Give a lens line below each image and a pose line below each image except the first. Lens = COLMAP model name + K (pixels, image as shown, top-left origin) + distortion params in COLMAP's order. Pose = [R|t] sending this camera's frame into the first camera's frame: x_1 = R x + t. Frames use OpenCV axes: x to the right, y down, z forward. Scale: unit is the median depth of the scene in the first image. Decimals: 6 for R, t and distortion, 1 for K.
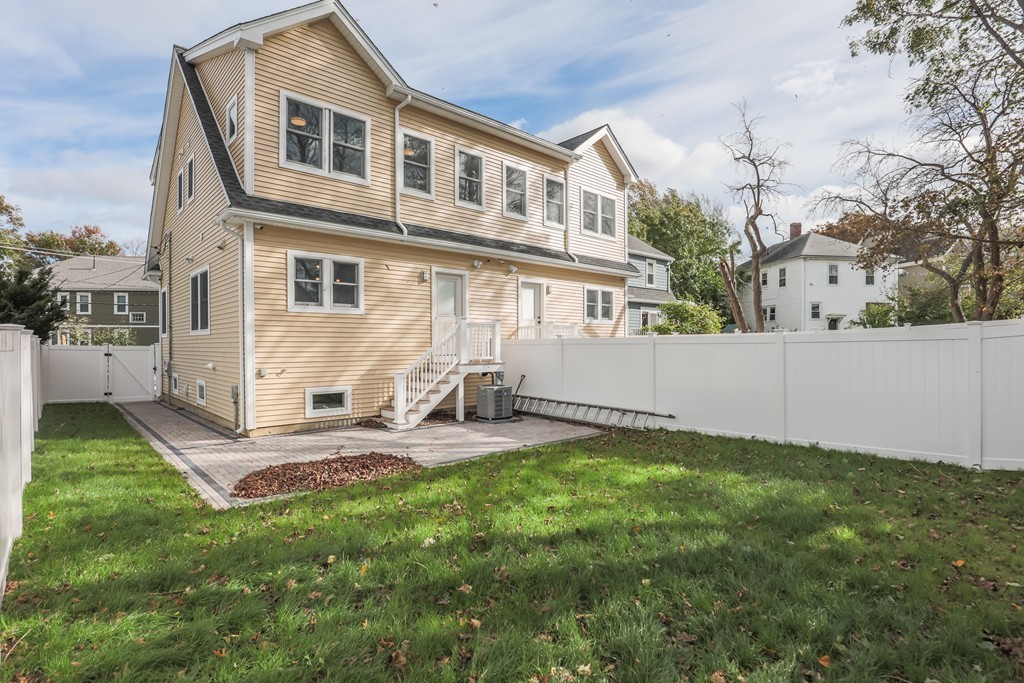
lens RADIAL K [[515.5, 0, 512.0], [0, 515.5, 341.5], [0, 0, 1]] dist [-0.003693, -0.000284]
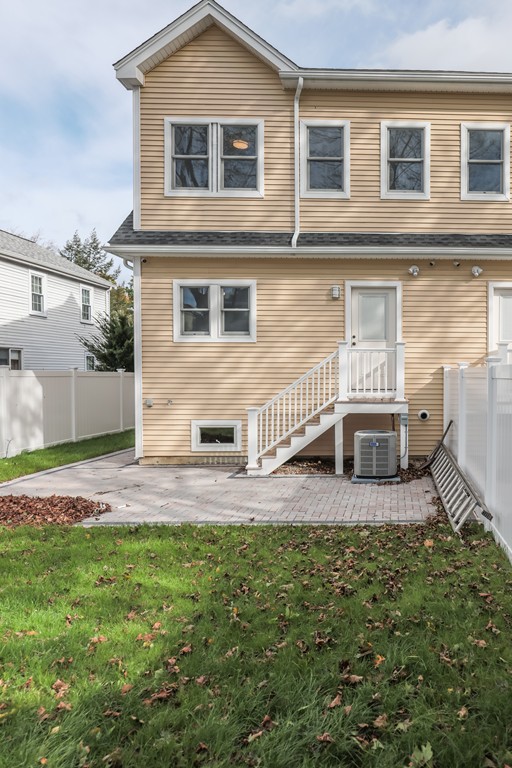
lens RADIAL K [[535.7, 0, 256.0], [0, 535.7, 384.0], [0, 0, 1]] dist [0.000754, -0.002525]
pose [[0.761343, 0.011799, -0.648242, 0.318069], [0.000775, 0.999817, 0.019108, 0.002180], [0.648349, -0.015050, 0.761195, 0.288485]]
